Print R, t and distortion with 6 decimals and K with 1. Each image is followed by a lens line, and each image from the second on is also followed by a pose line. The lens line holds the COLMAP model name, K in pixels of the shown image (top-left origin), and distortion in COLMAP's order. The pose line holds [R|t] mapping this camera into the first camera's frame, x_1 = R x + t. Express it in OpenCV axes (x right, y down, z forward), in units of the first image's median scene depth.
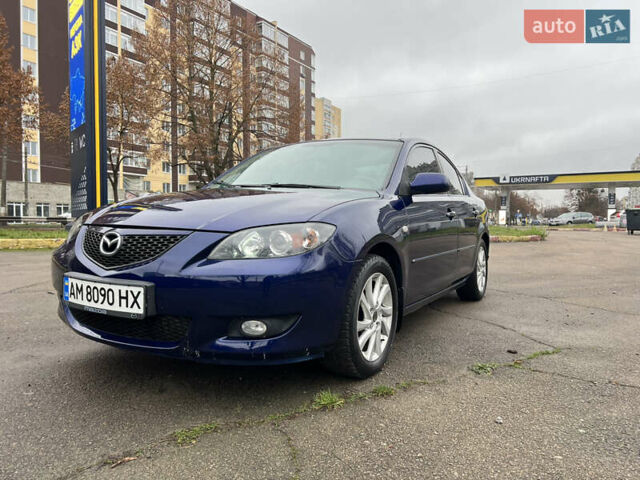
lens RADIAL K [[479.8, 0, 319.4], [0, 479.8, 237.2], [0, 0, 1]] dist [0.016612, 0.000905]
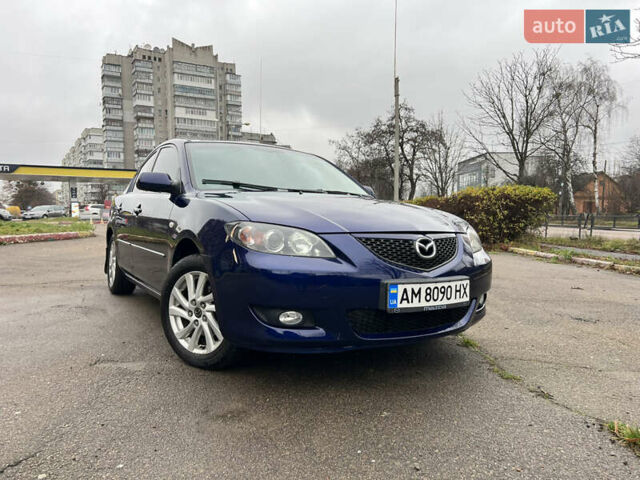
lens RADIAL K [[479.8, 0, 319.4], [0, 479.8, 237.2], [0, 0, 1]] dist [0.016612, 0.000905]
pose [[0.471923, -0.044150, 0.880534, -1.538705], [0.030163, 0.998969, 0.033923, -0.057300], [-0.881124, 0.010550, 0.472768, 0.694573]]
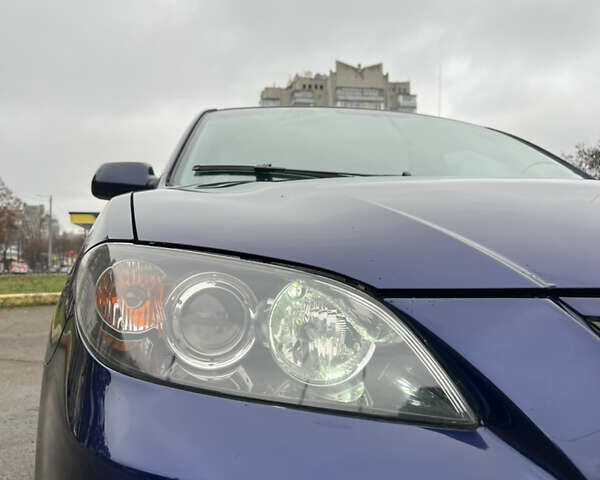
lens RADIAL K [[599.7, 0, 310.8], [0, 599.7, 239.6], [0, 0, 1]] dist [0.042101, 0.006651]
pose [[0.740367, 0.025696, 0.671712, -0.802275], [0.030554, 0.996950, -0.071815, -0.035339], [-0.671508, 0.073693, 0.737323, 1.023721]]
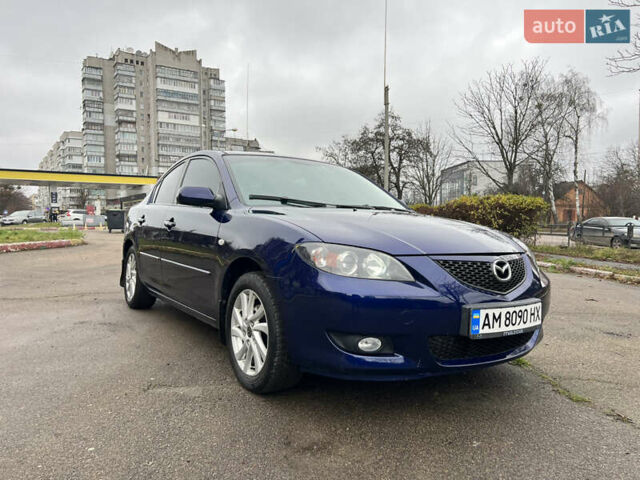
lens RADIAL K [[479.8, 0, 319.4], [0, 479.8, 237.2], [0, 0, 1]] dist [0.016612, 0.000905]
pose [[0.437370, -0.031664, 0.898724, -1.595235], [0.025363, 0.999417, 0.022869, -0.097053], [-0.898924, 0.012793, 0.437918, 0.898681]]
